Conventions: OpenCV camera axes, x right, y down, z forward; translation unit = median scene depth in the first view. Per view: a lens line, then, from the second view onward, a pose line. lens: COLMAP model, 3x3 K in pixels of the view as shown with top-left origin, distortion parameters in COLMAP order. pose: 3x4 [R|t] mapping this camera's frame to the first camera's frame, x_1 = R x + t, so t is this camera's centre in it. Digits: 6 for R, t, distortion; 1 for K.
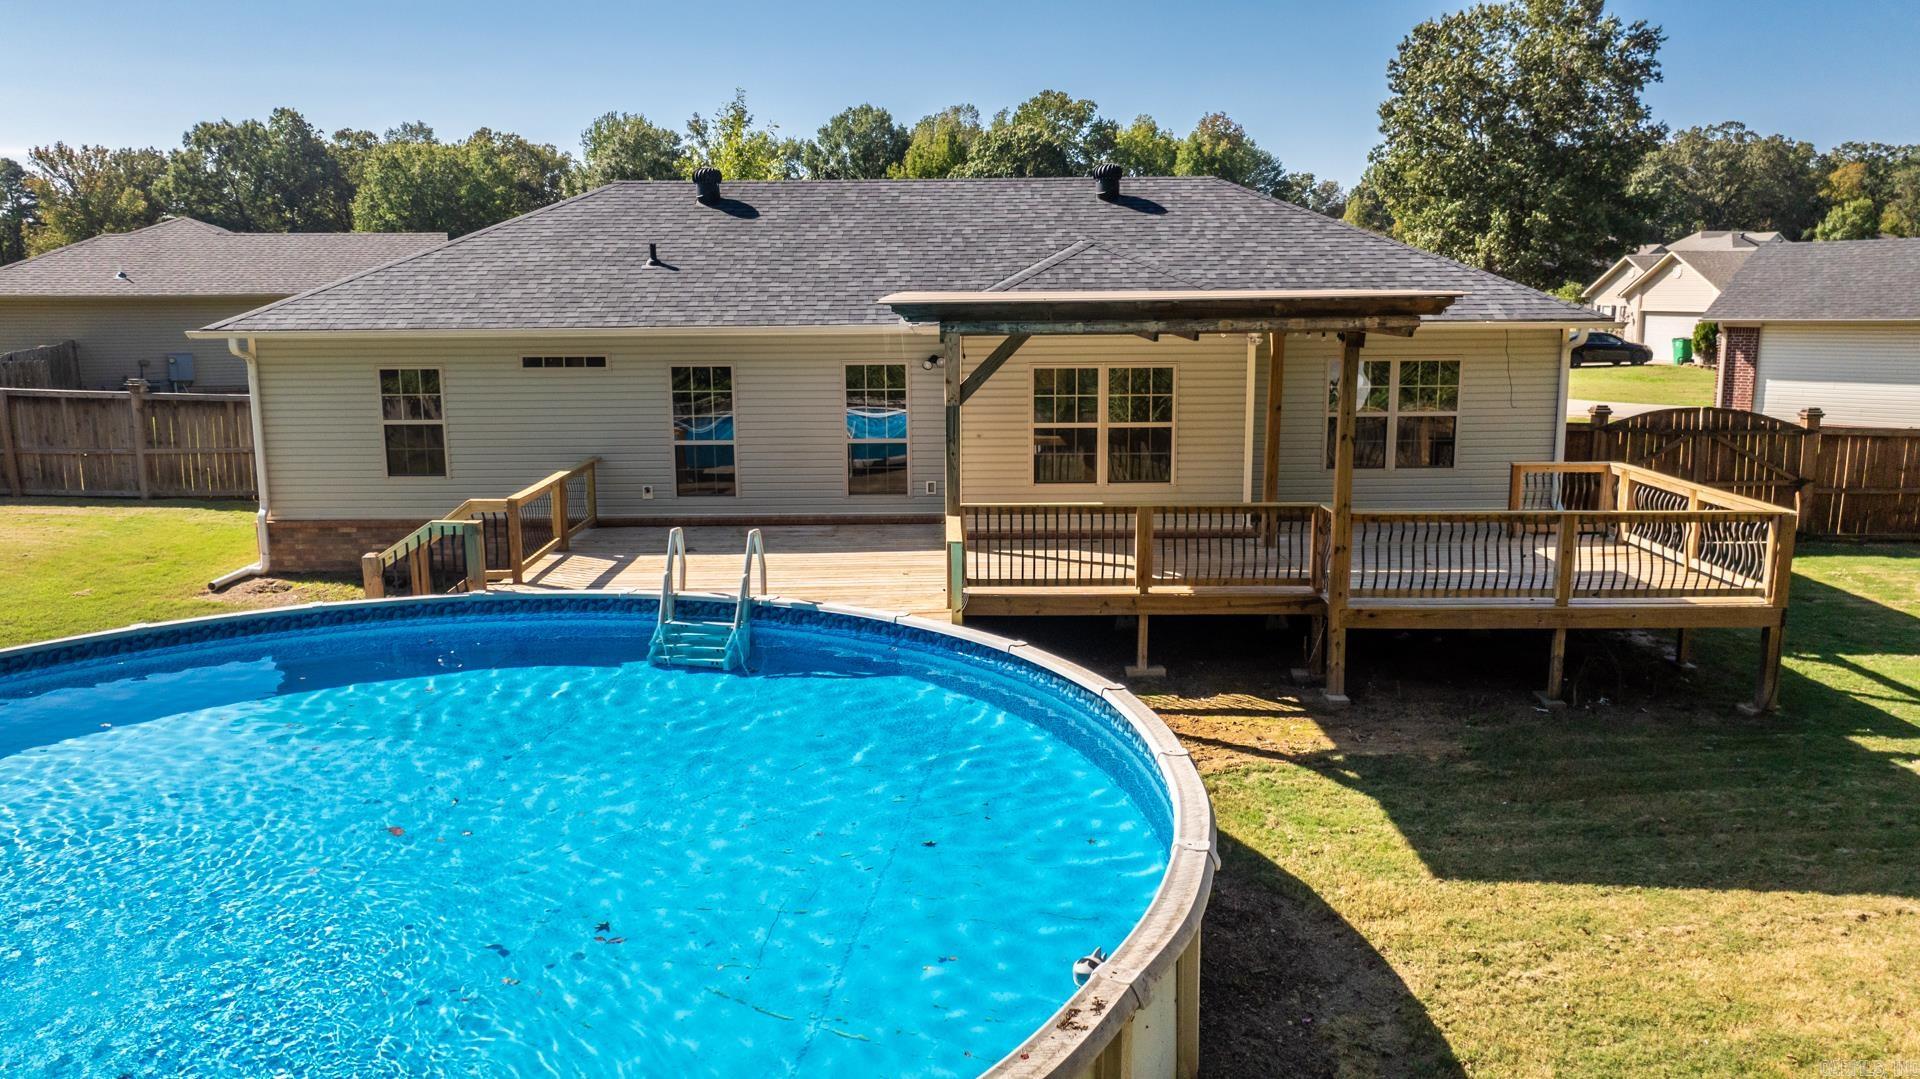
lens RADIAL K [[1337.0, 0, 973.1], [0, 1337.0, 533.9], [0, 0, 1]] dist [-0.020602, 0.010080]
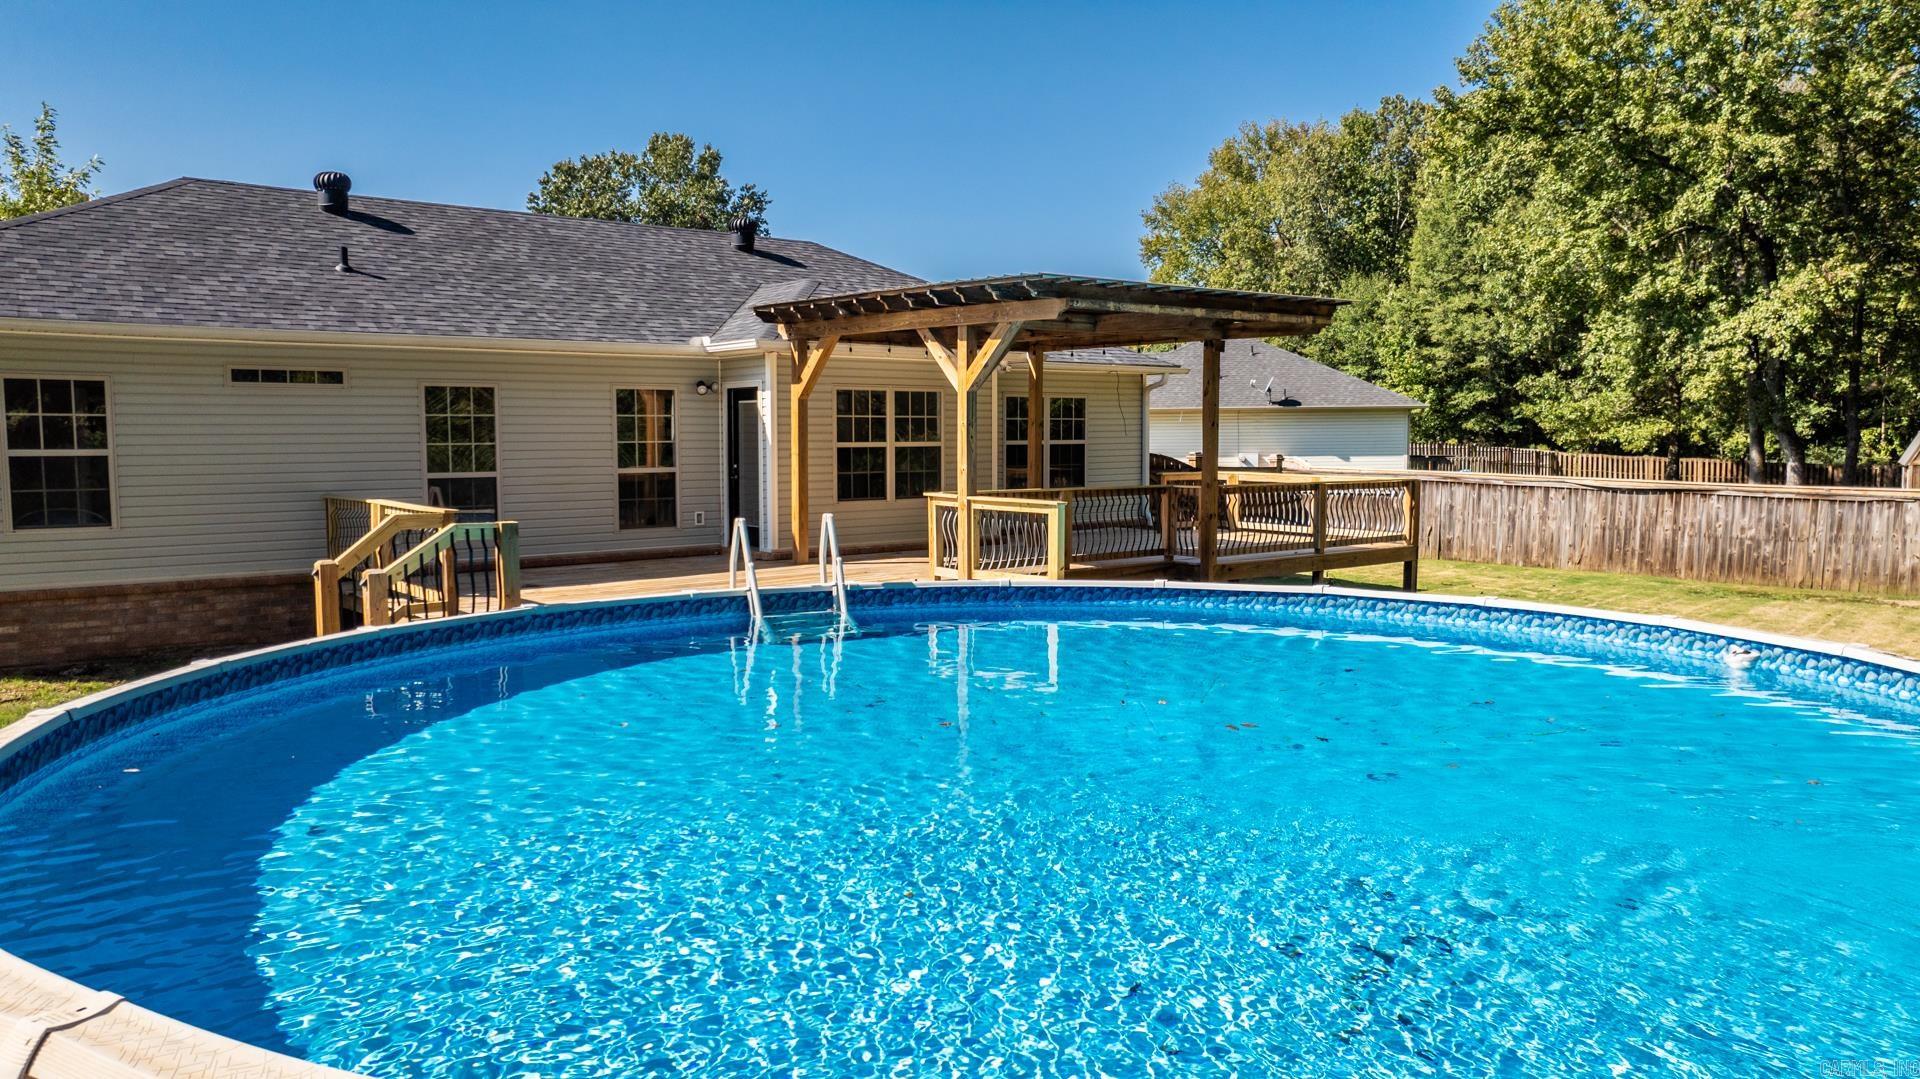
lens RADIAL K [[1337.0, 0, 959.3], [0, 1337.0, 541.8], [0, 0, 1]] dist [-0.020602, 0.010080]
pose [[0.768987, -0.047120, 0.637526, -0.502951], [0.111595, 0.991862, -0.061297, 0.061643], [-0.629449, 0.118281, 0.767987, 0.147075]]
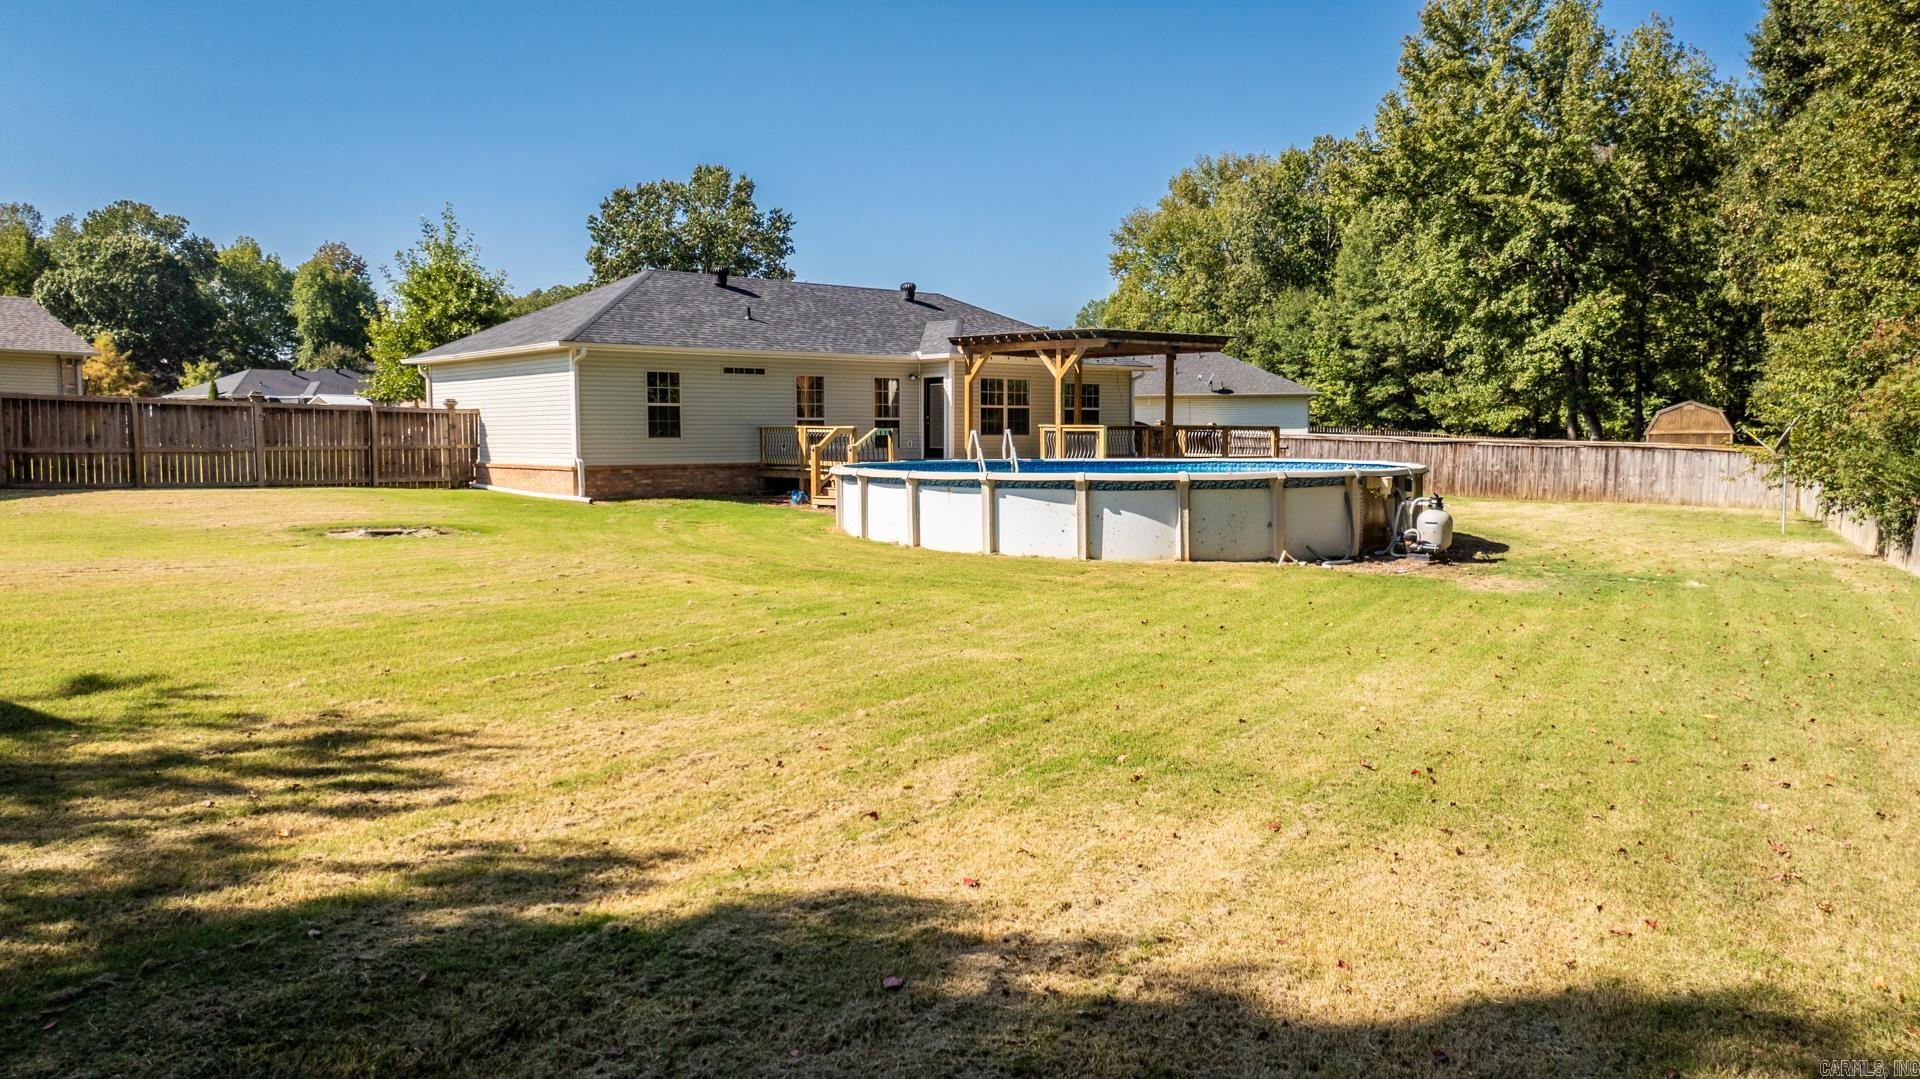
lens RADIAL K [[1337.0, 0, 963.8], [0, 1337.0, 547.8], [0, 0, 1]] dist [-0.020602, 0.010080]
pose [[0.747954, -0.053344, 0.661603, -1.228962], [0.115980, 0.991934, -0.051140, 0.215153], [-0.653539, 0.114983, 0.748108, -0.439479]]
